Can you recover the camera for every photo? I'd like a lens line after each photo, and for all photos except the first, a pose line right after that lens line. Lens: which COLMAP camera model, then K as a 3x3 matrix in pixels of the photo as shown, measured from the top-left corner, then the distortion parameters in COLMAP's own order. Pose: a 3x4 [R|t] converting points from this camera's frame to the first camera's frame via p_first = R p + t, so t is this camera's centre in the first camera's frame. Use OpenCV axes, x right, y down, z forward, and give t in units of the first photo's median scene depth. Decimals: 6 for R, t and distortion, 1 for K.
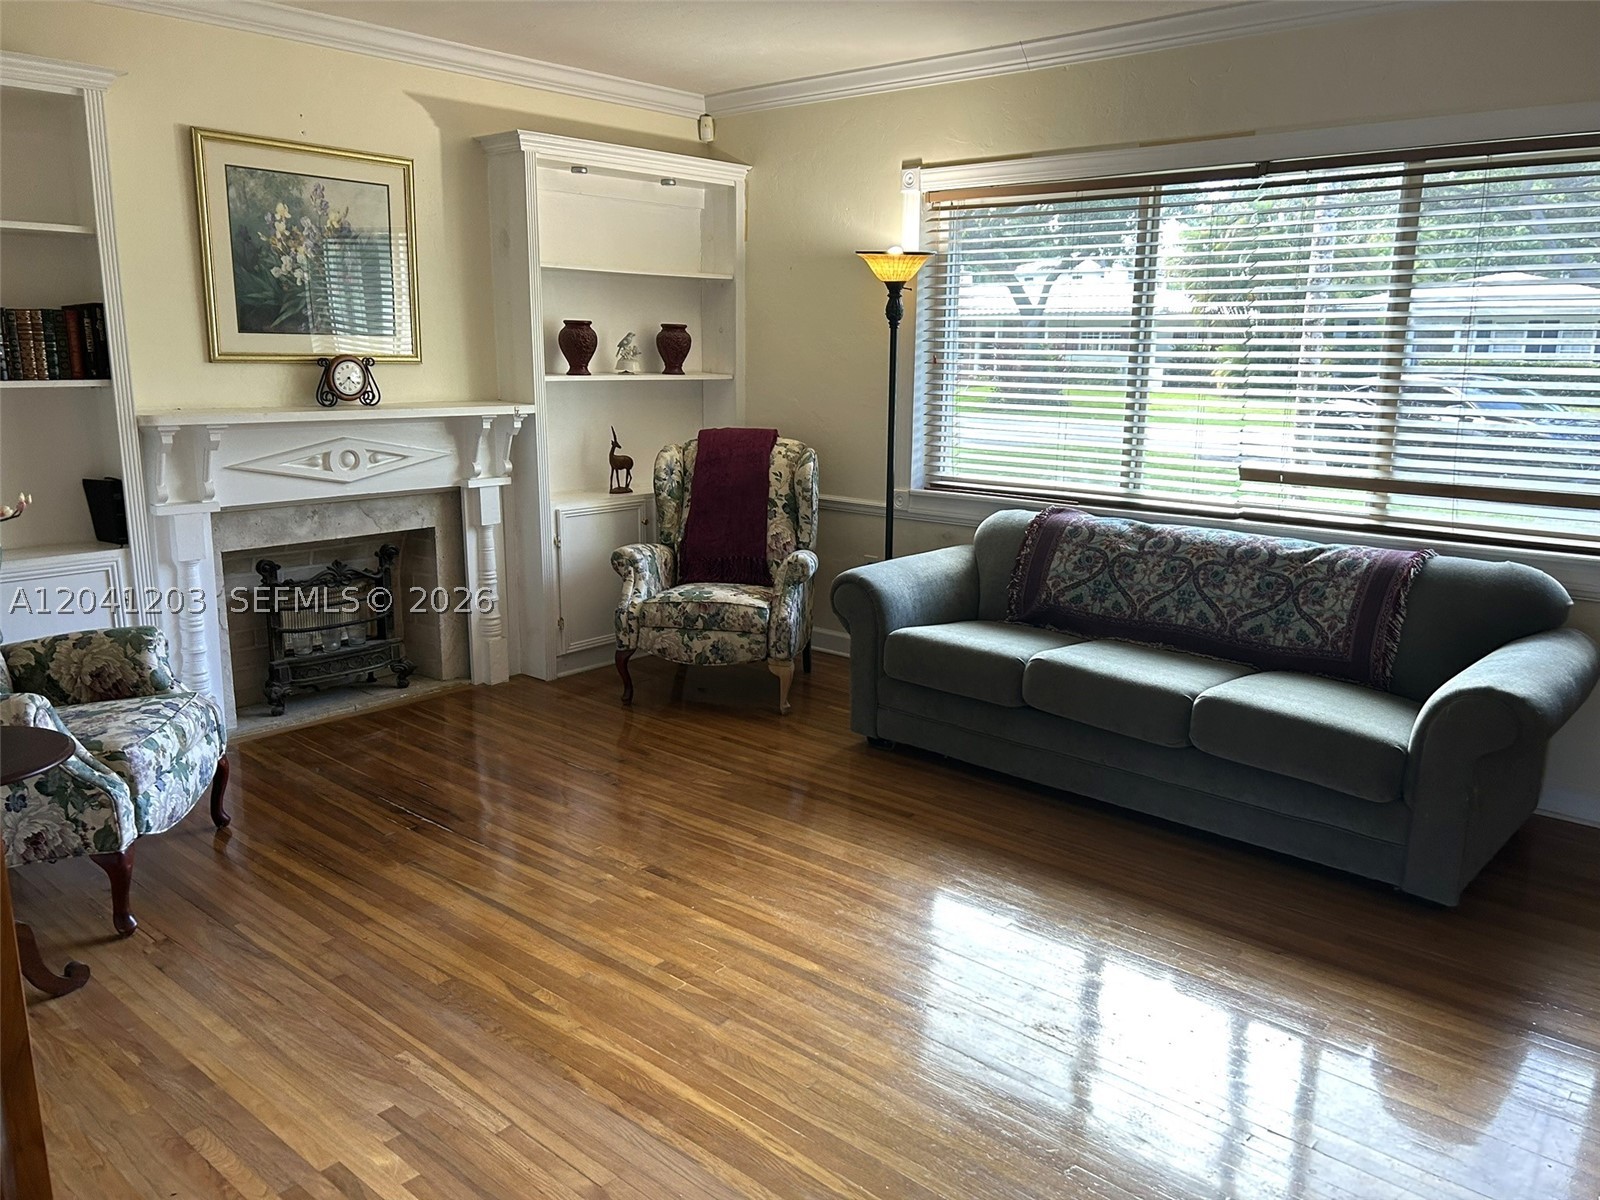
lens RADIAL K [[1207.6, 0, 810.9], [0, 1207.6, 595.1], [0, 0, 1]] dist [0.044031, -0.052351]
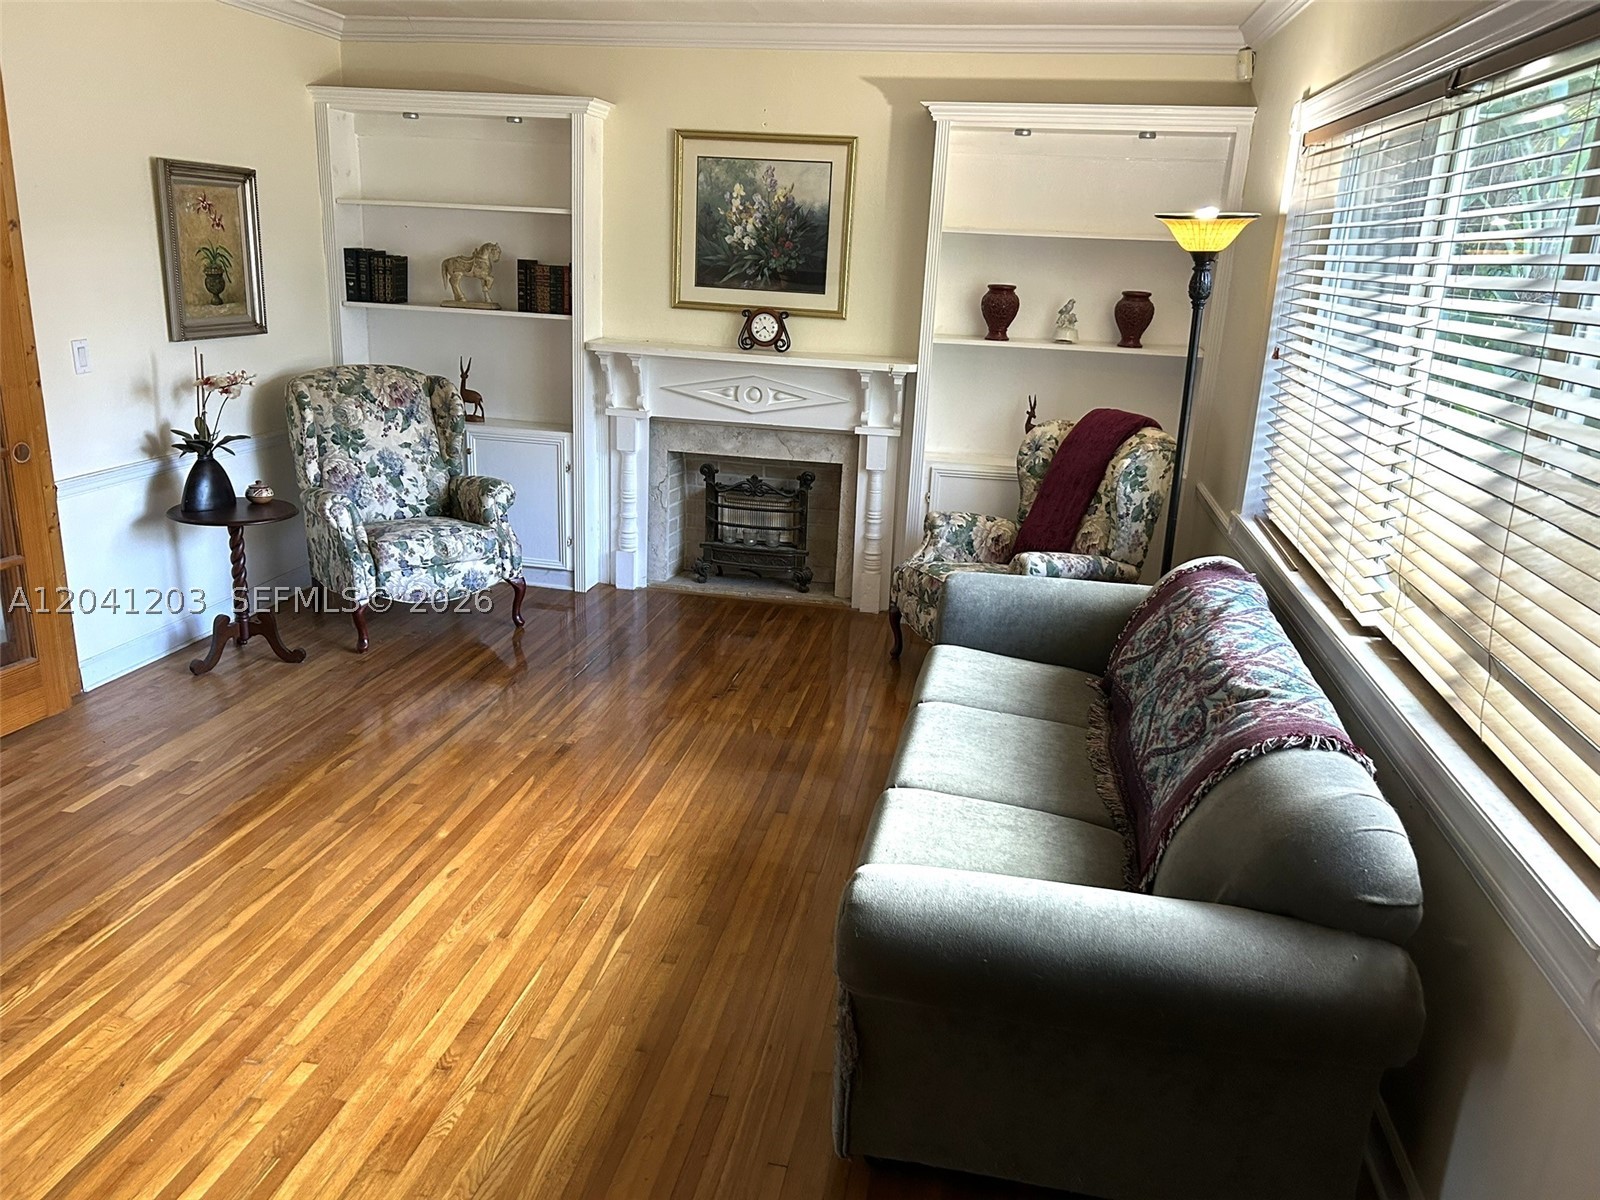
lens RADIAL K [[1207.6, 0, 806.9], [0, 1207.6, 609.5], [0, 0, 1]] dist [0.044031, -0.052351]
pose [[0.516905, 0.253587, -0.817620, 0.701102], [-0.212531, 0.963228, 0.164384, -0.113655], [0.829241, 0.088799, 0.551792, 0.386945]]
